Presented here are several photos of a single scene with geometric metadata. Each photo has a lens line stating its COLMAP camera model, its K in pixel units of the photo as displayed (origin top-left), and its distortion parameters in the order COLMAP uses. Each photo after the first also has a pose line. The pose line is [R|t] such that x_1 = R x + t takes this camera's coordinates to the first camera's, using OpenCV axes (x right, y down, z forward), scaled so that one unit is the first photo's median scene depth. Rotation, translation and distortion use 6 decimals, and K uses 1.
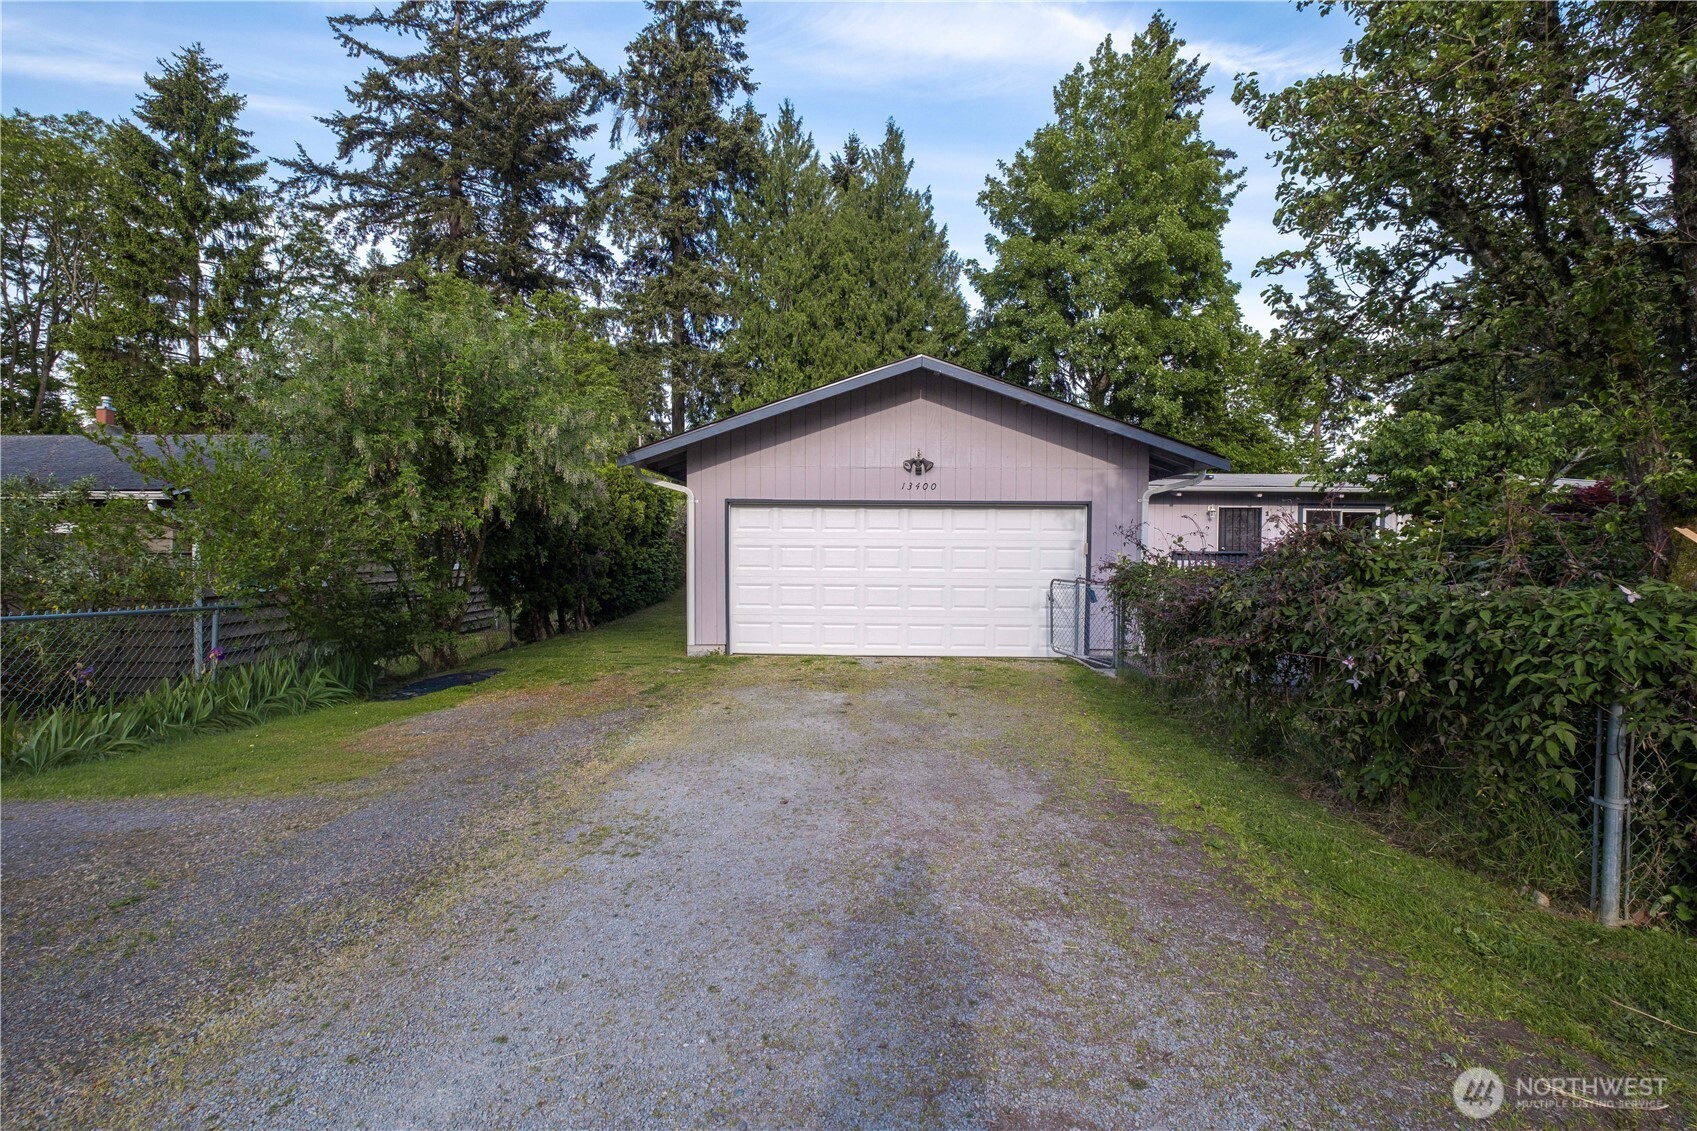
lens RADIAL K [[738.7, 0, 841.0], [0, 738.7, 566.0], [0, 0, 1]] dist [0.002087, -0.004721]
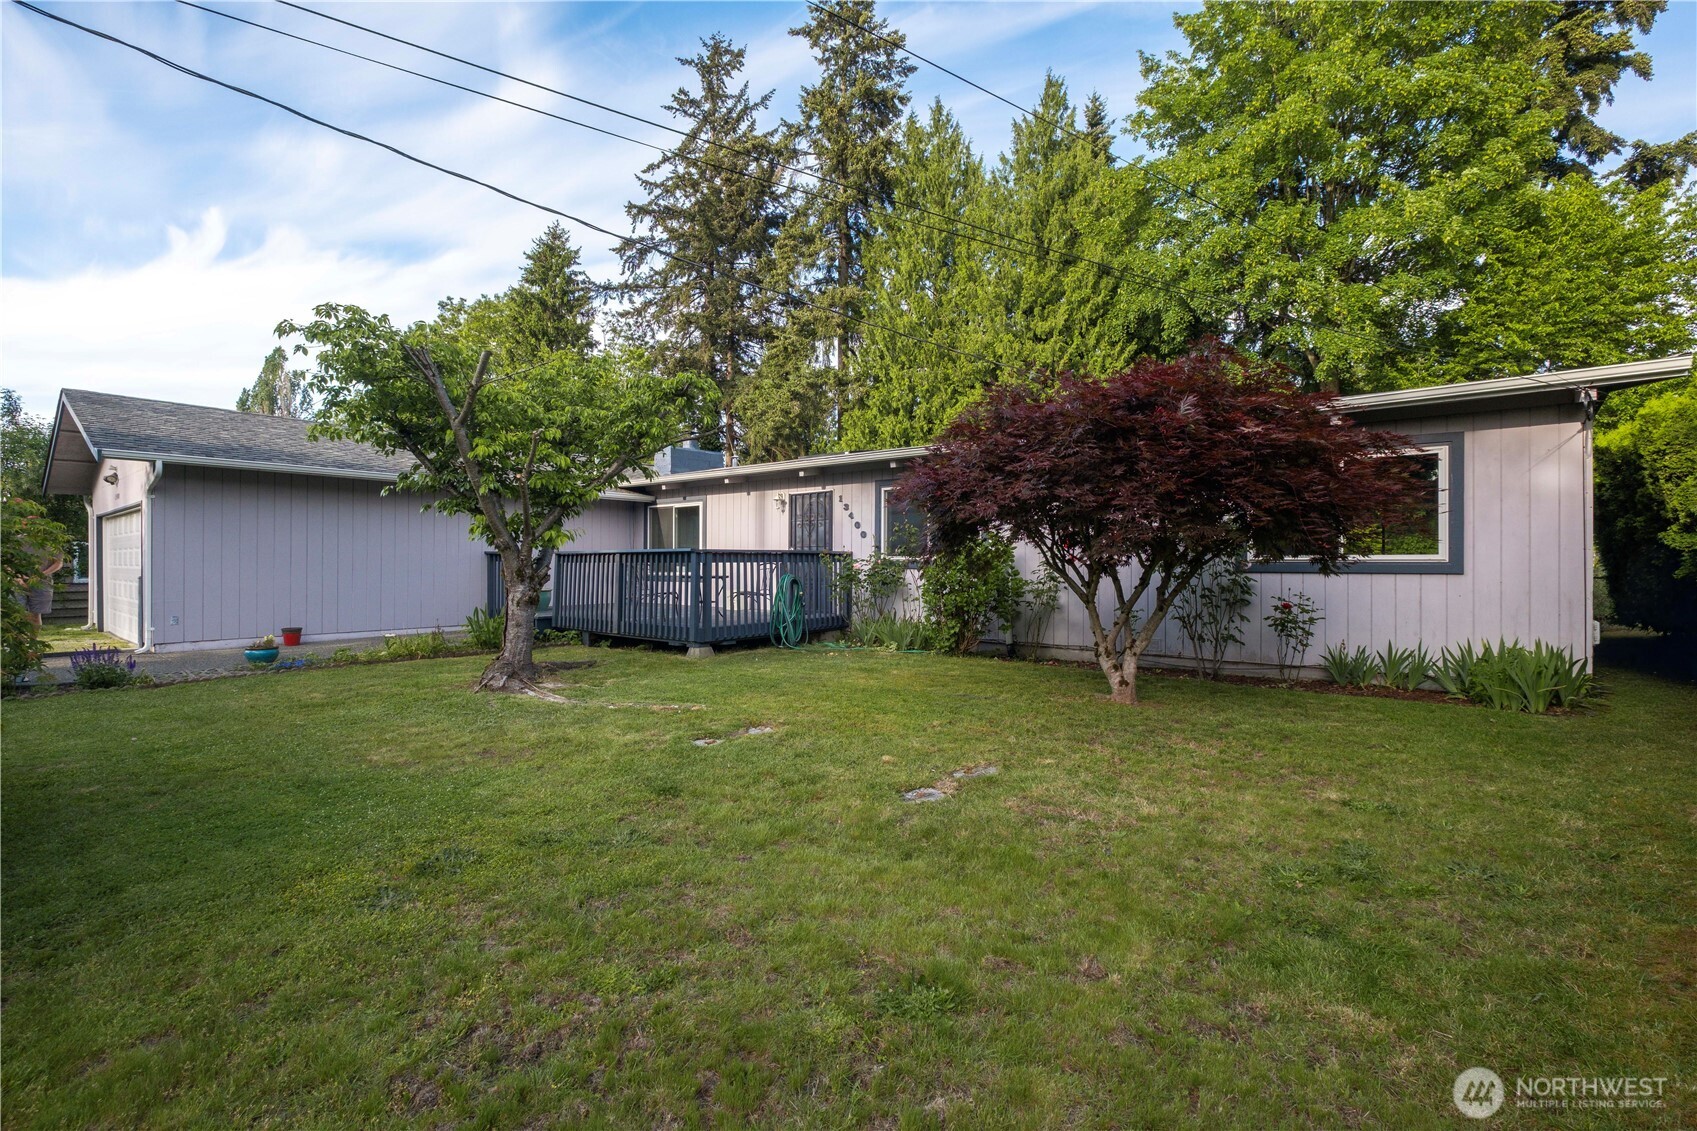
lens RADIAL K [[741.8, 0, 843.6], [0, 741.8, 559.9], [0, 0, 1]] dist [-0.002754, -0.001256]
pose [[0.787368, -0.008330, -0.616427, 0.491839], [-0.014138, 0.999402, -0.031563, 0.004696], [0.616321, 0.033567, 0.786779, 0.216495]]
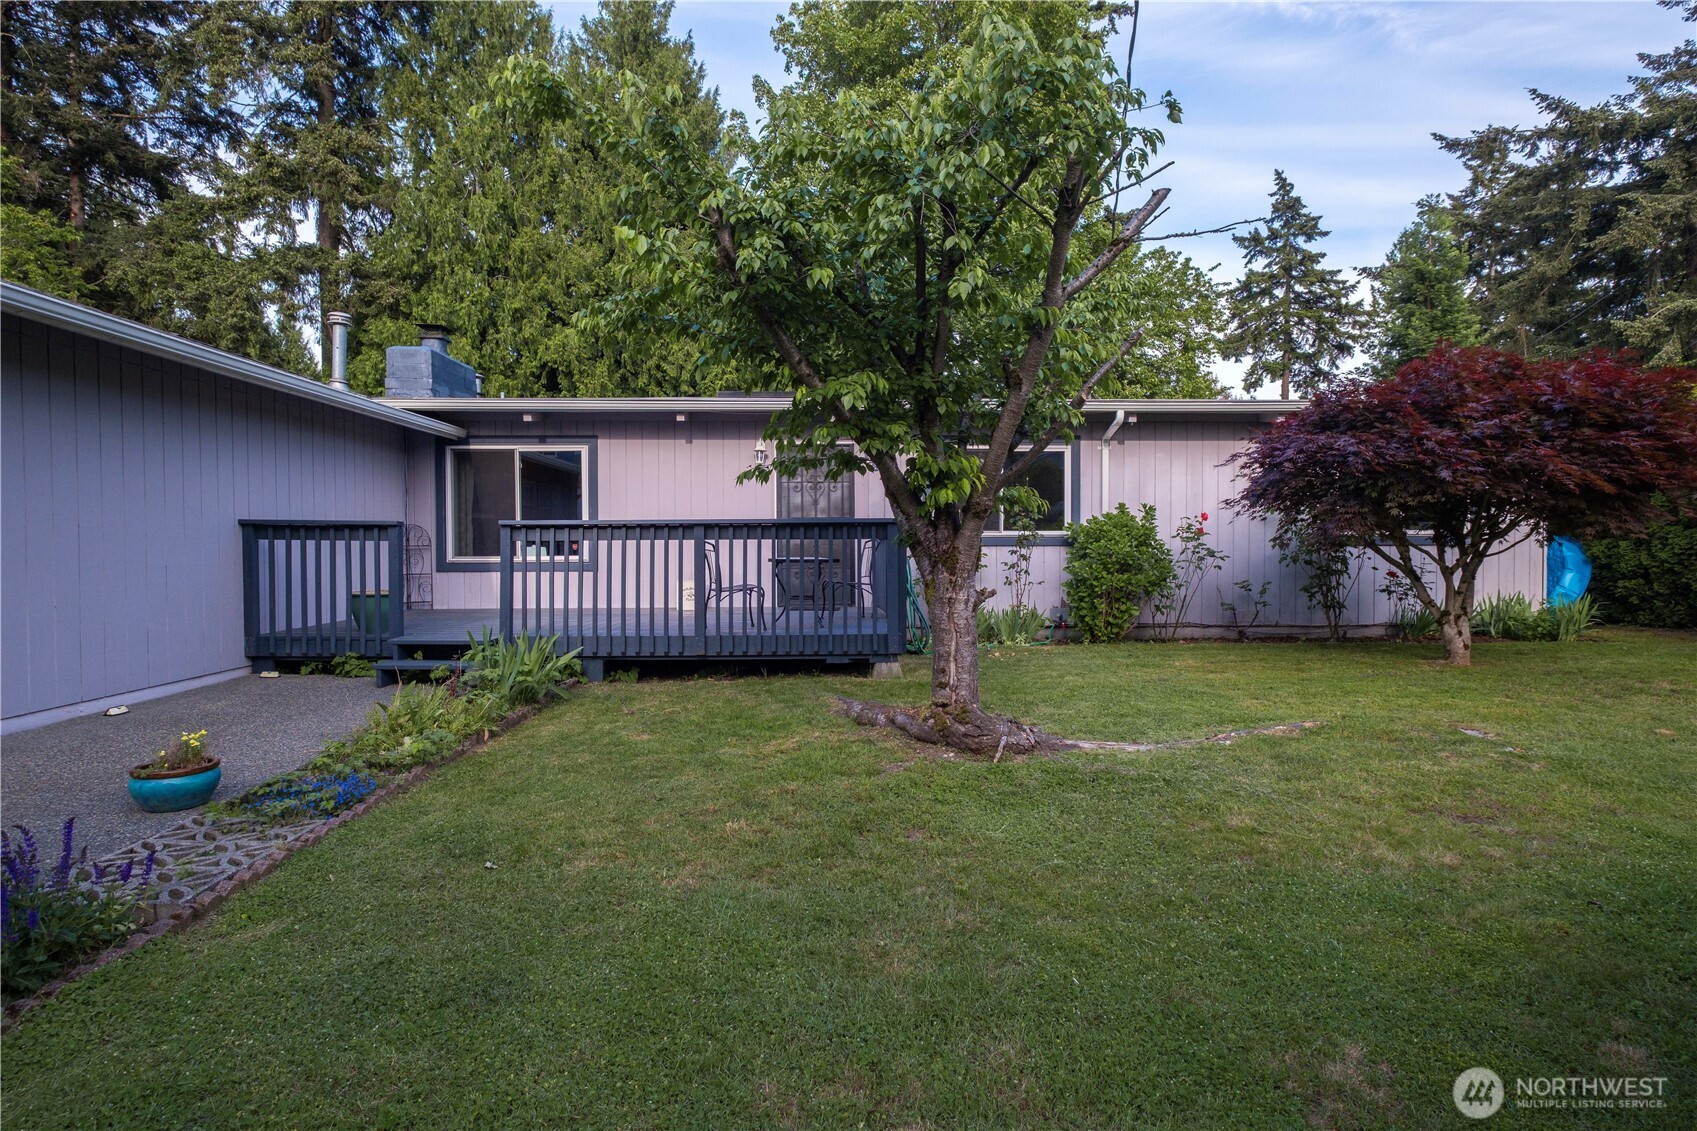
lens RADIAL K [[879.6, 0, 849.2], [0, 879.6, 558.7], [0, 0, 1]] dist [0.003283, -0.001935]
pose [[0.998426, -0.012487, 0.054672, 0.256139], [0.013031, 0.999869, -0.009615, 0.004738], [-0.054545, 0.010312, 0.998458, 0.175964]]
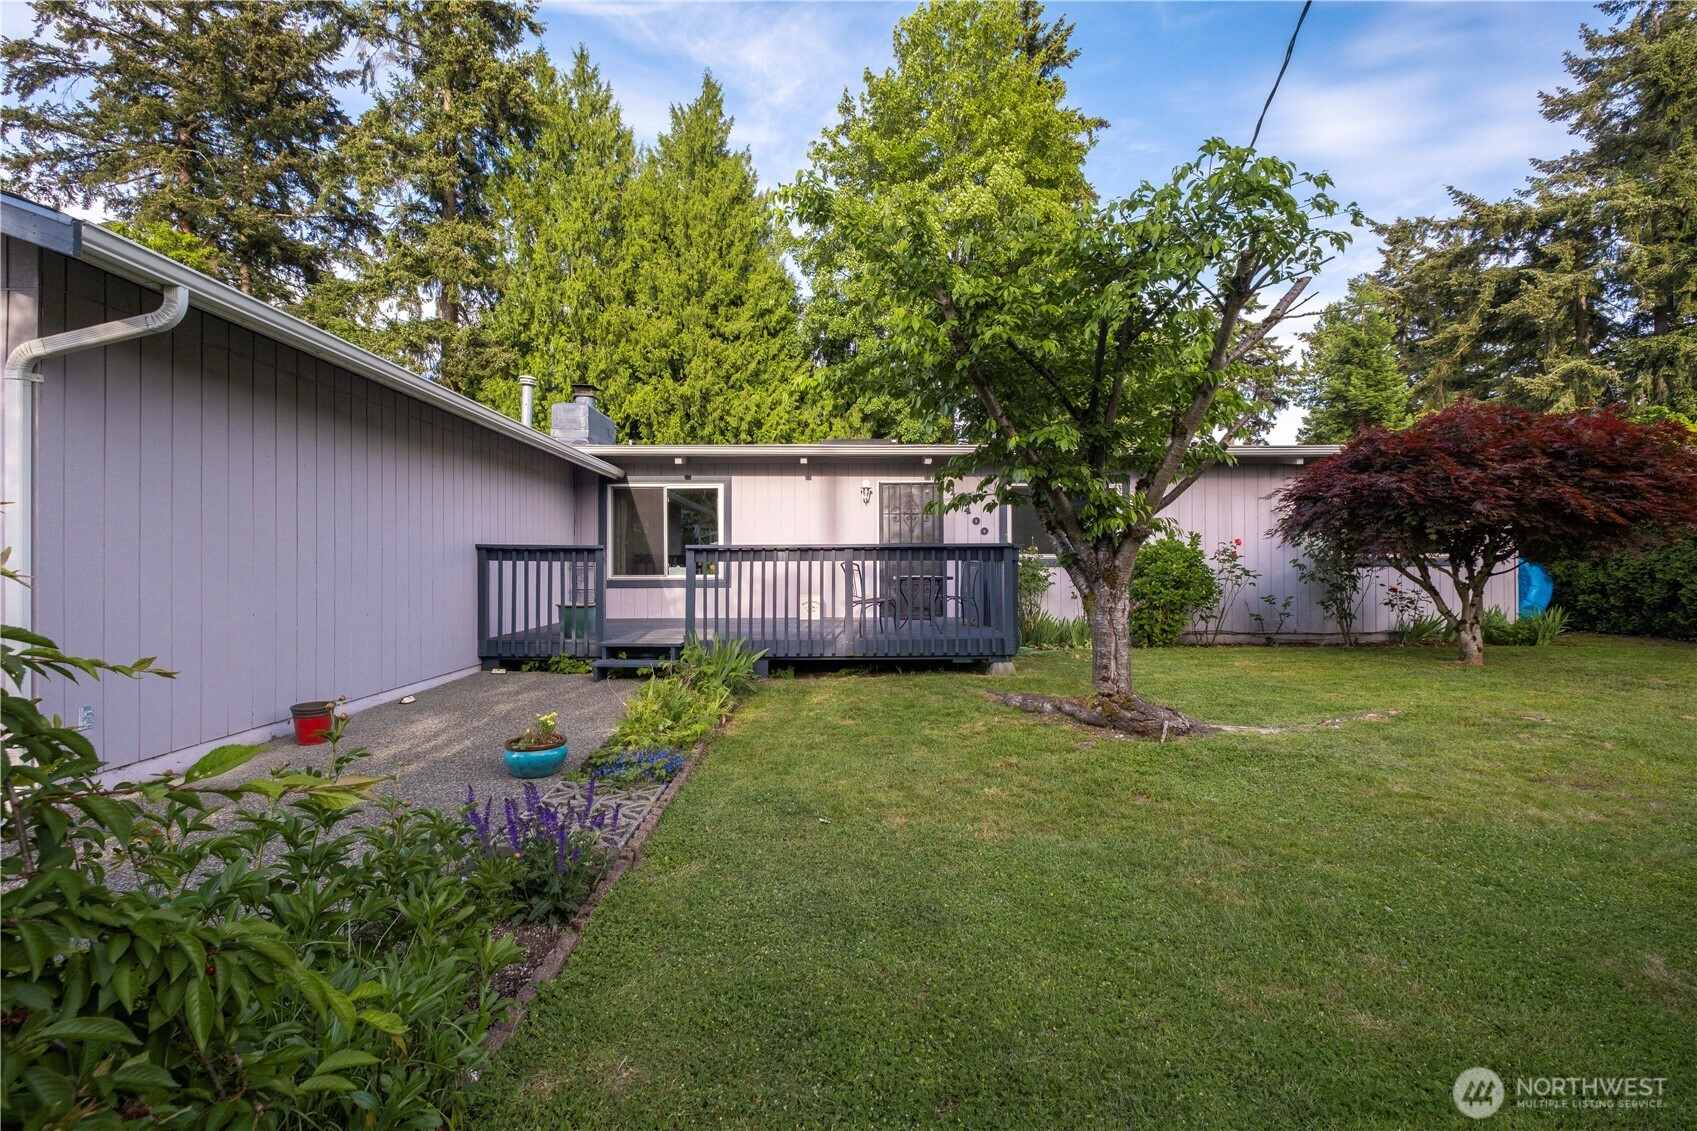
lens RADIAL K [[741.8, 0, 843.6], [0, 741.8, 559.9], [0, 0, 1]] dist [-0.002754, -0.001256]
pose [[0.998914, -0.011021, 0.045275, 0.218502], [0.012637, 0.999288, -0.035560, 0.005127], [-0.044851, 0.036094, 0.998341, 0.172757]]
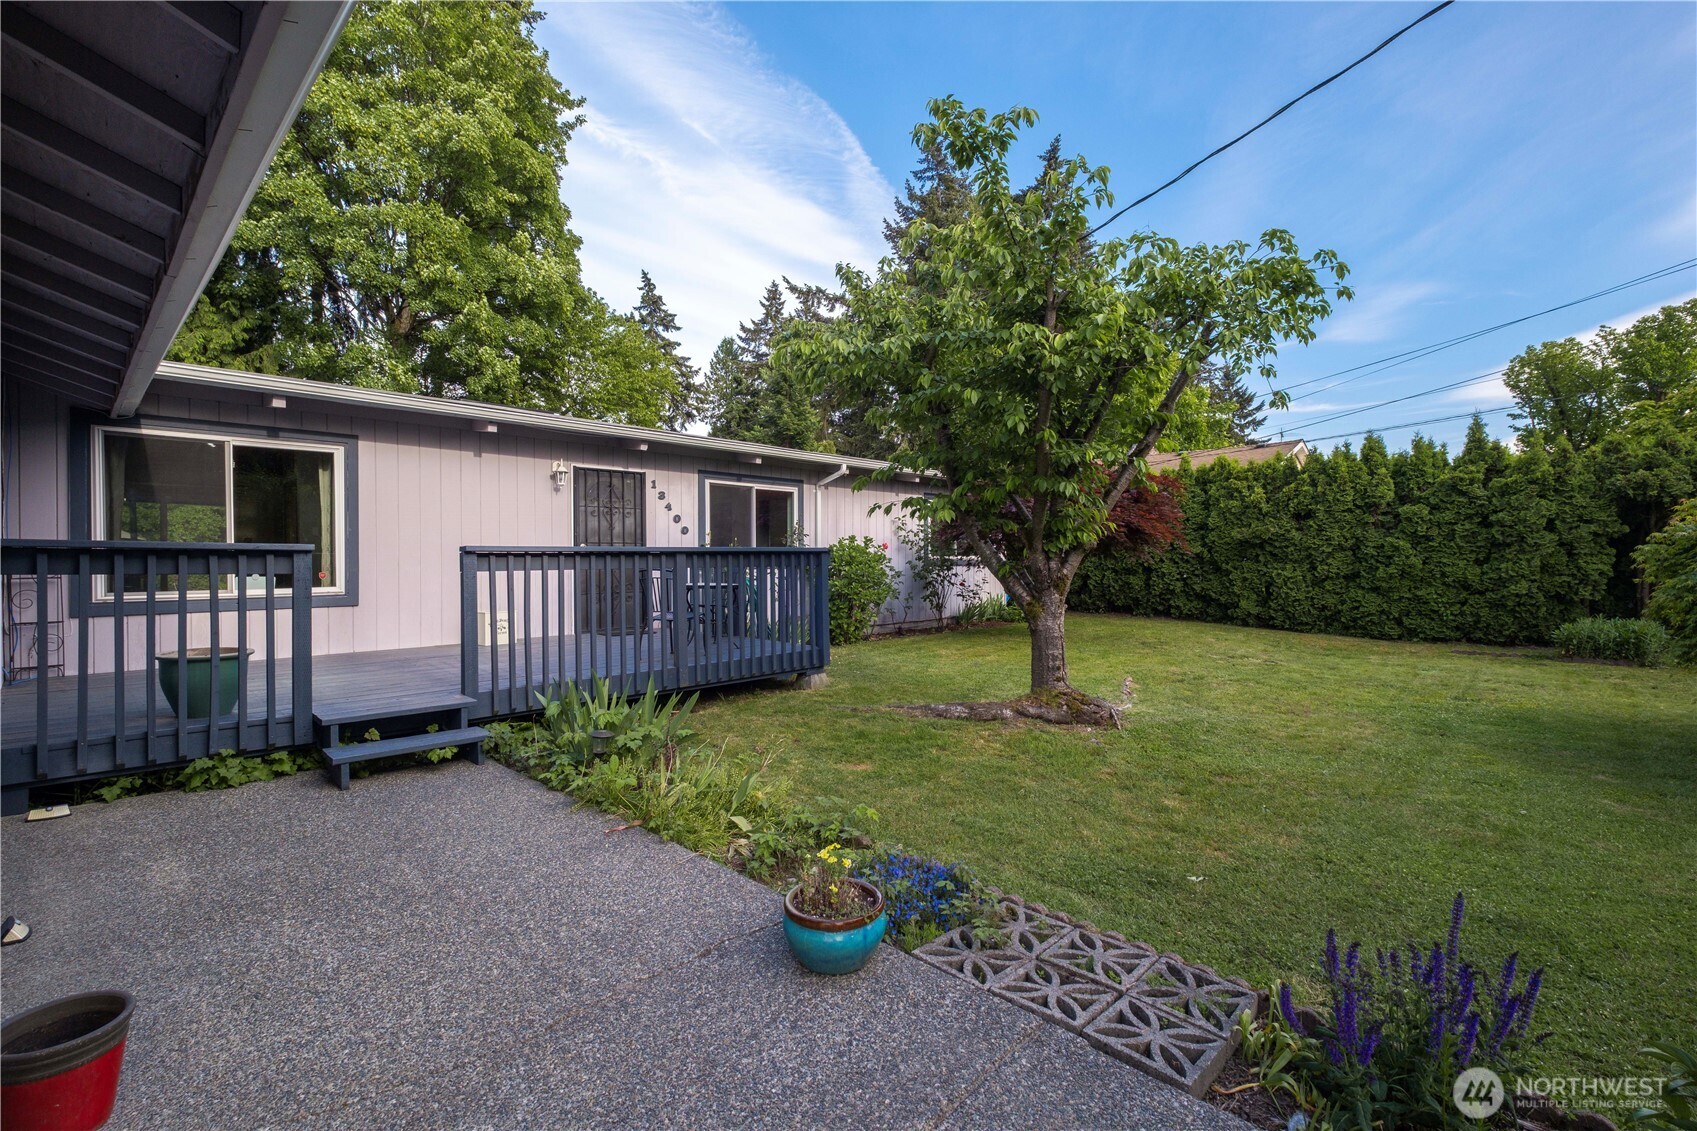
lens RADIAL K [[741.8, 0, 843.6], [0, 741.8, 559.9], [0, 0, 1]] dist [-0.002754, -0.001256]
pose [[0.670510, -0.012767, 0.741791, 0.122477], [0.029758, 0.999510, -0.009695, -0.001689], [-0.741304, 0.028574, 0.670561, 0.249183]]
